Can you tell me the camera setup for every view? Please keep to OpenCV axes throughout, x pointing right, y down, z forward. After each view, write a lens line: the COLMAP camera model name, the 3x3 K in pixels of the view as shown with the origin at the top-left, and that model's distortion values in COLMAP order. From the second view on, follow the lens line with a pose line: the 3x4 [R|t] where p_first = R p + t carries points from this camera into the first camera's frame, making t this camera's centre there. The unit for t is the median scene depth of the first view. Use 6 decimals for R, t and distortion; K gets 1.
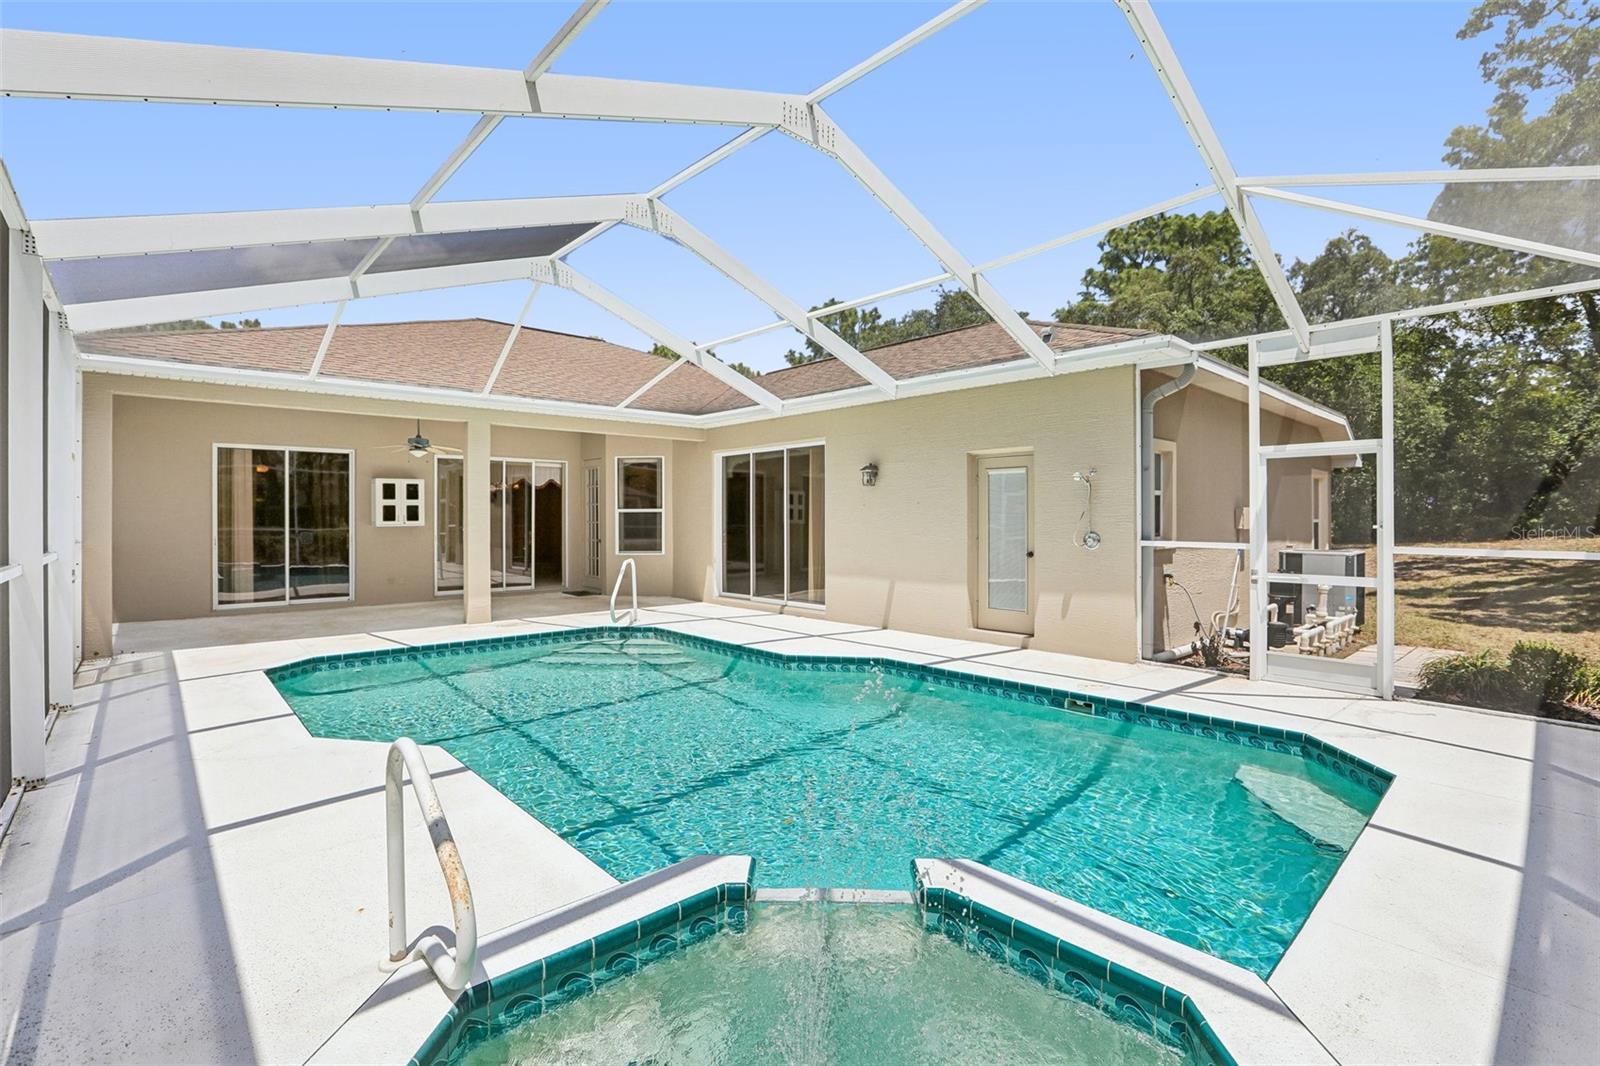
lens RADIAL K [[723.6, 0, 798.4], [0, 723.6, 525.5], [0, 0, 1]] dist [-0.042676, 0.021290]
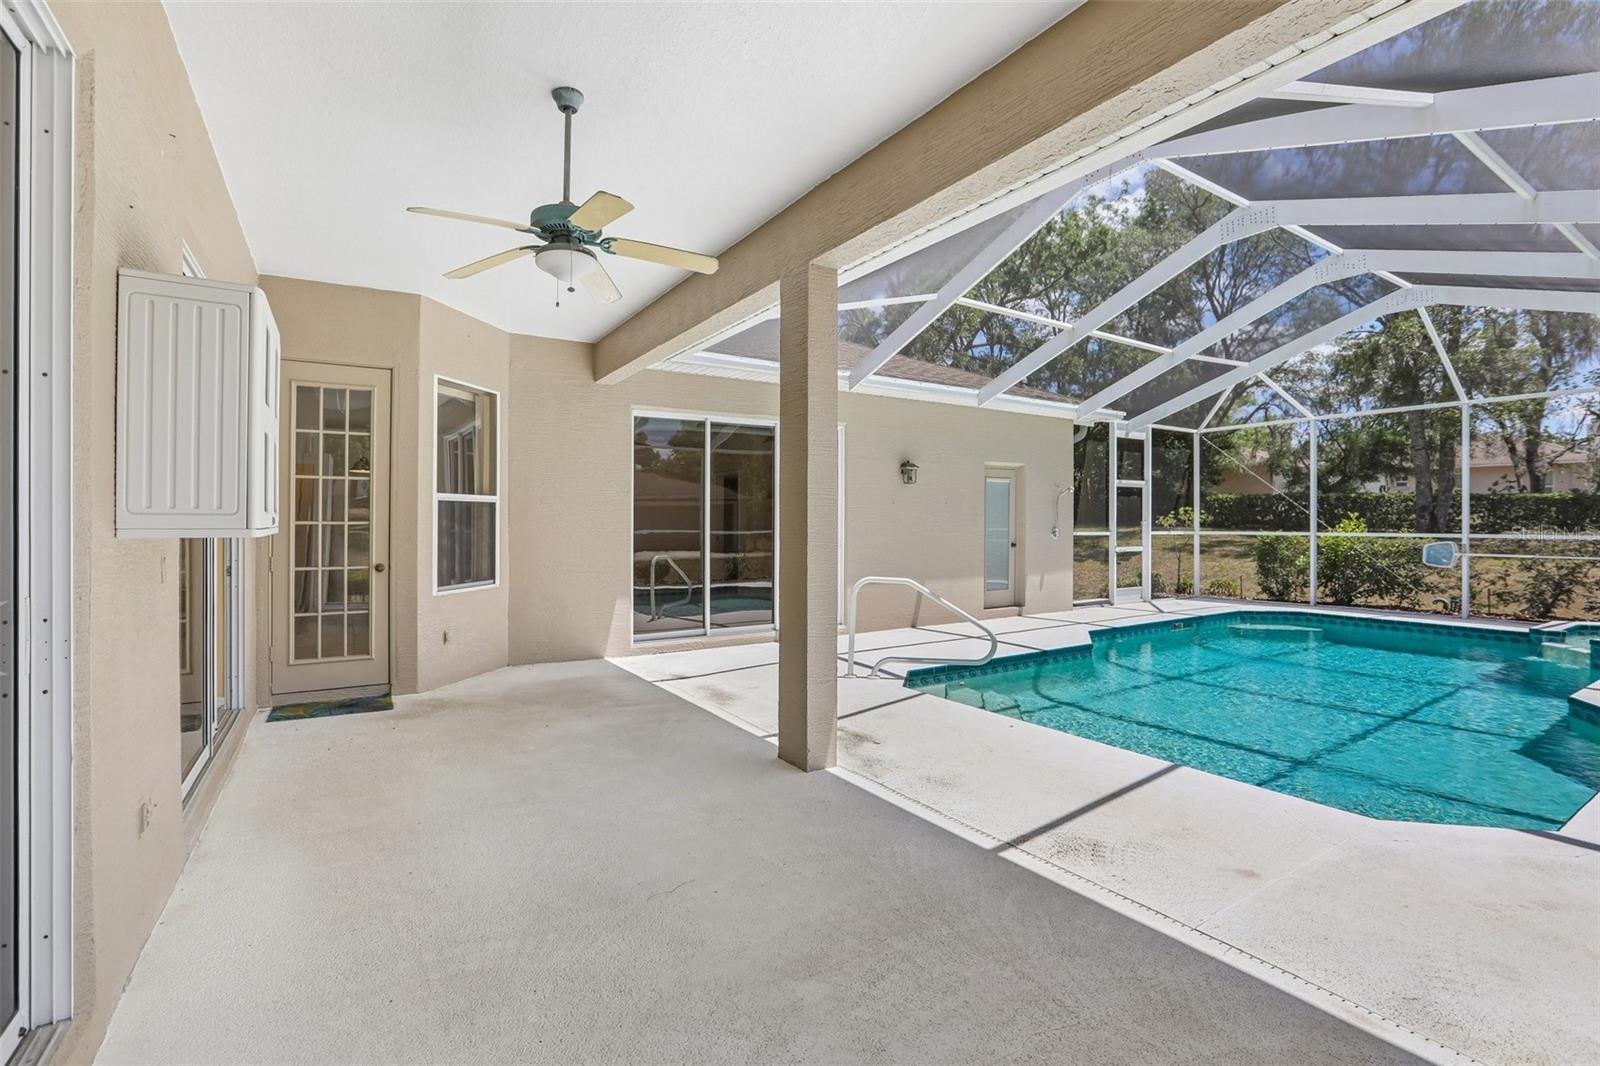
lens RADIAL K [[723.6, 0, 798.4], [0, 723.6, 525.5], [0, 0, 1]] dist [-0.042676, 0.021290]
pose [[0.182735, -0.002693, 0.983159, -0.721083], [0.012242, 0.999925, 0.000463, -0.000398], [-0.983086, 0.011951, 0.182754, 0.782186]]
